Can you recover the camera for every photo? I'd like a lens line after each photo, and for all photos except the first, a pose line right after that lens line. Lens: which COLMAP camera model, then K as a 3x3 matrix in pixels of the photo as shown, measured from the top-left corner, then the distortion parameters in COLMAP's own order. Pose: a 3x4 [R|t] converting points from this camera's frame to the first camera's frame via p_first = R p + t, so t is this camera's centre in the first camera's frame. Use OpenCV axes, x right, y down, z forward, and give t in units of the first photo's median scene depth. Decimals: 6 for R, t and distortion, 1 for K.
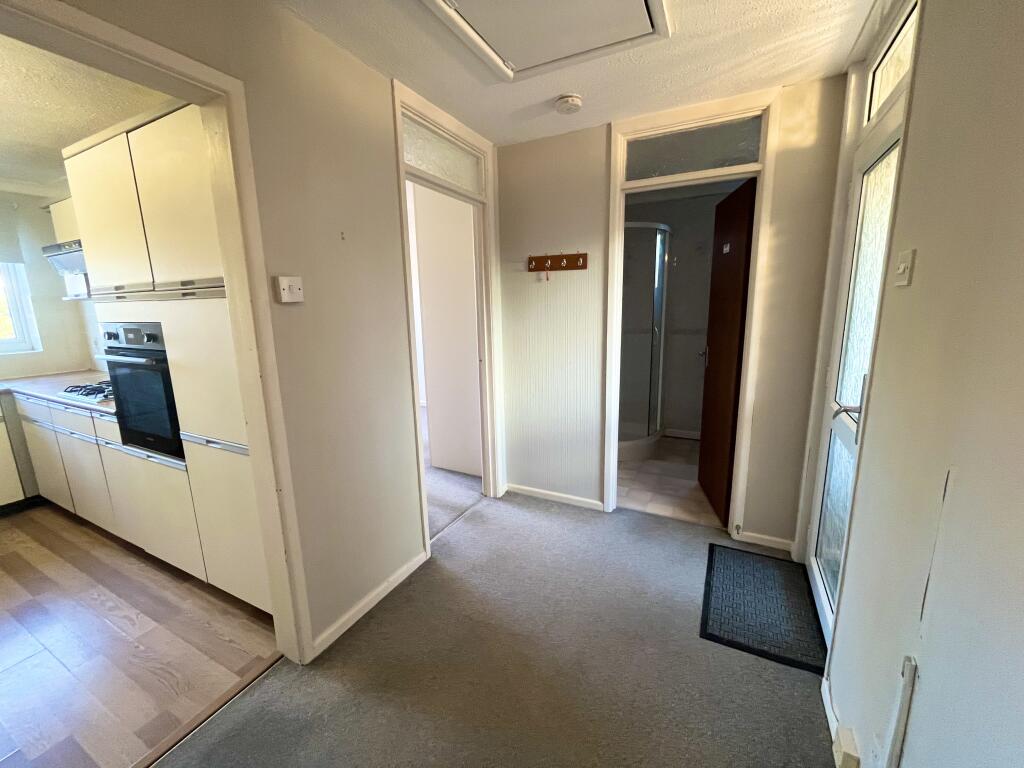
lens RADIAL K [[414.8, 0, 513.4], [0, 414.8, 379.0], [0, 0, 1]] dist [-0.008059, -0.000292]
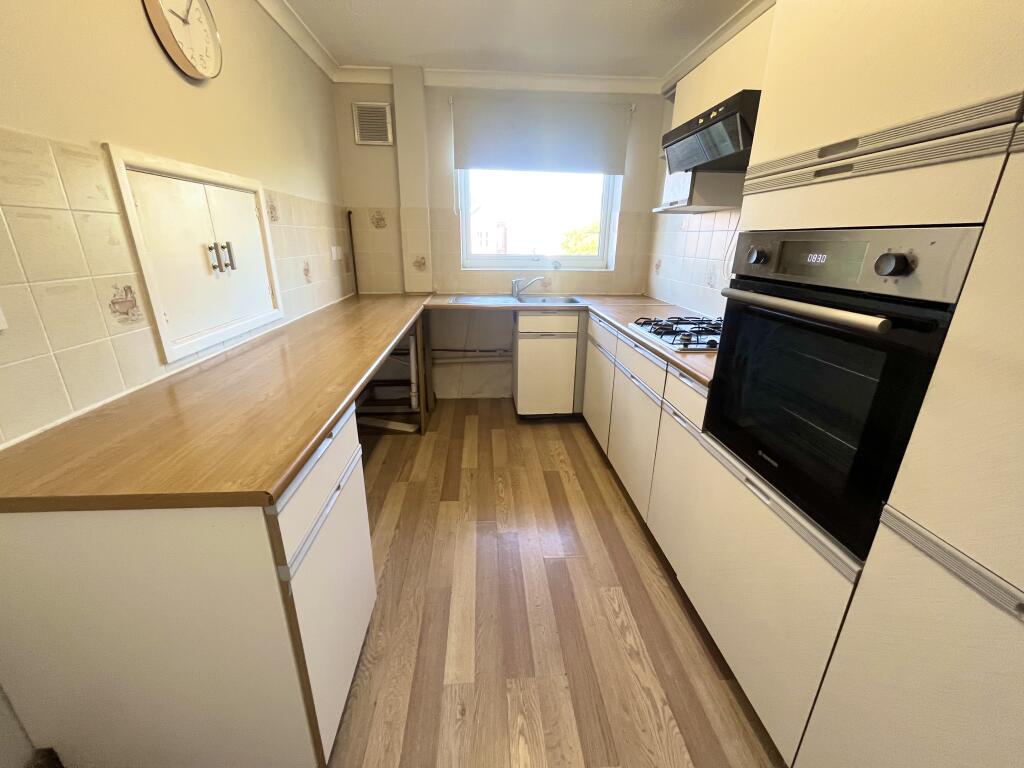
lens RADIAL K [[414.8, 0, 514.1], [0, 414.8, 382.7], [0, 0, 1]] dist [-0.008059, -0.000292]
pose [[0.520301, 0.305608, -0.797428, -0.524780], [-0.182481, 0.951994, 0.245780, -0.016087], [0.834259, 0.017636, 0.551091, 0.341067]]
